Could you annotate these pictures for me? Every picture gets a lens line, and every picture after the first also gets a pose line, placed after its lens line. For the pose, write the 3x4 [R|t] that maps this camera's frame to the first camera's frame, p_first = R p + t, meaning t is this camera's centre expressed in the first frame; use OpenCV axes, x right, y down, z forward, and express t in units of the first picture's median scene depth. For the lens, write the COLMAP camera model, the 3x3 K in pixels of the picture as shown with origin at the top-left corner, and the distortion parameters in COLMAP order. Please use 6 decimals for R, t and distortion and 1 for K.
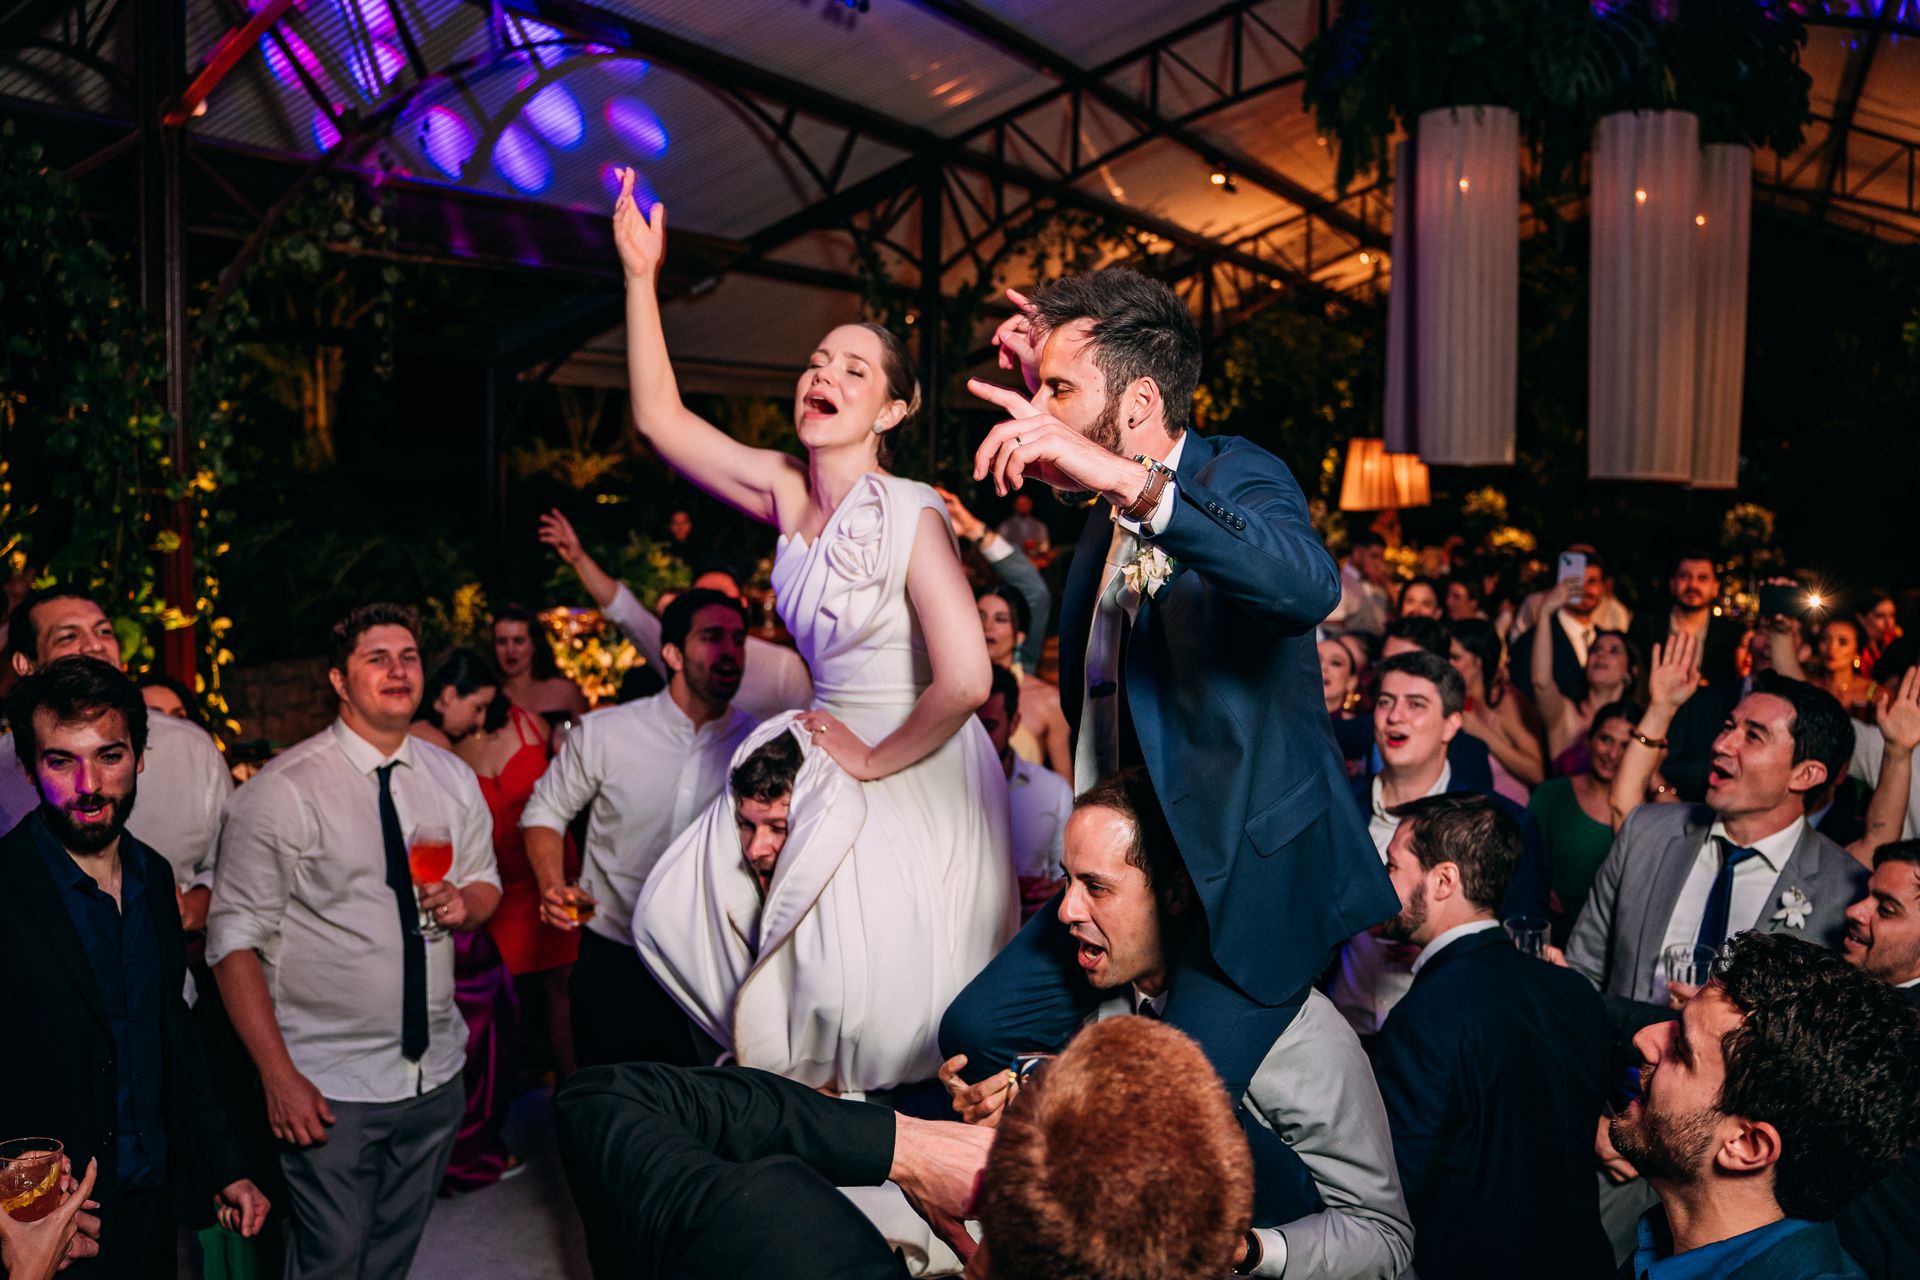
lens RADIAL K [[1837.5, 0, 960.0], [0, 1837.5, 640.0], [0, 0, 1]] dist [-0.199528, 0.412562]
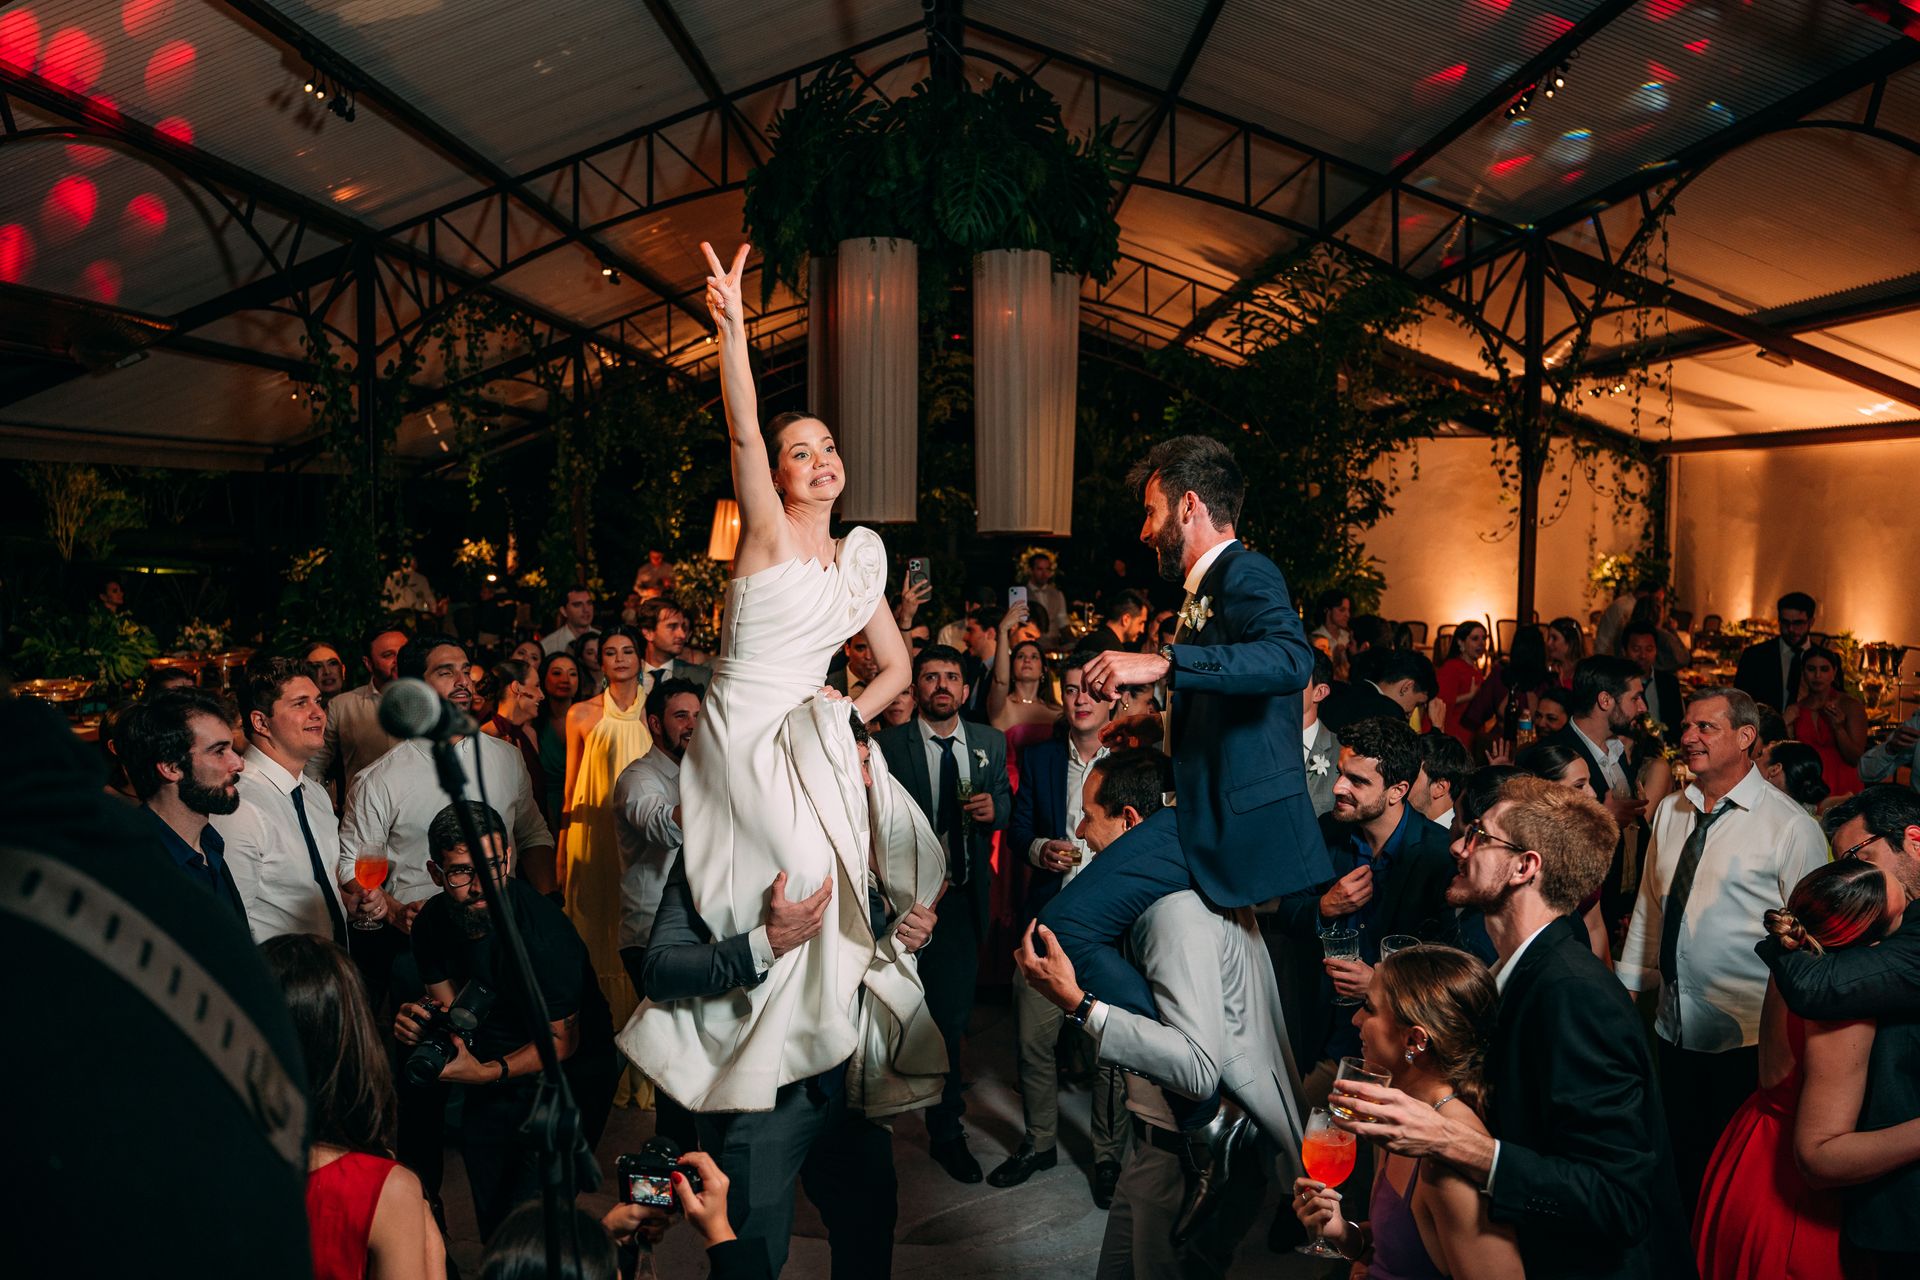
lens RADIAL K [[1837.5, 0, 960.0], [0, 1837.5, 640.0], [0, 0, 1]] dist [-0.199528, 0.412562]
pose [[0.906631, -0.041928, 0.419835, -0.162694], [0.053286, 0.998461, -0.015357, 0.003909], [-0.418545, 0.036294, 0.907470, -0.123709]]
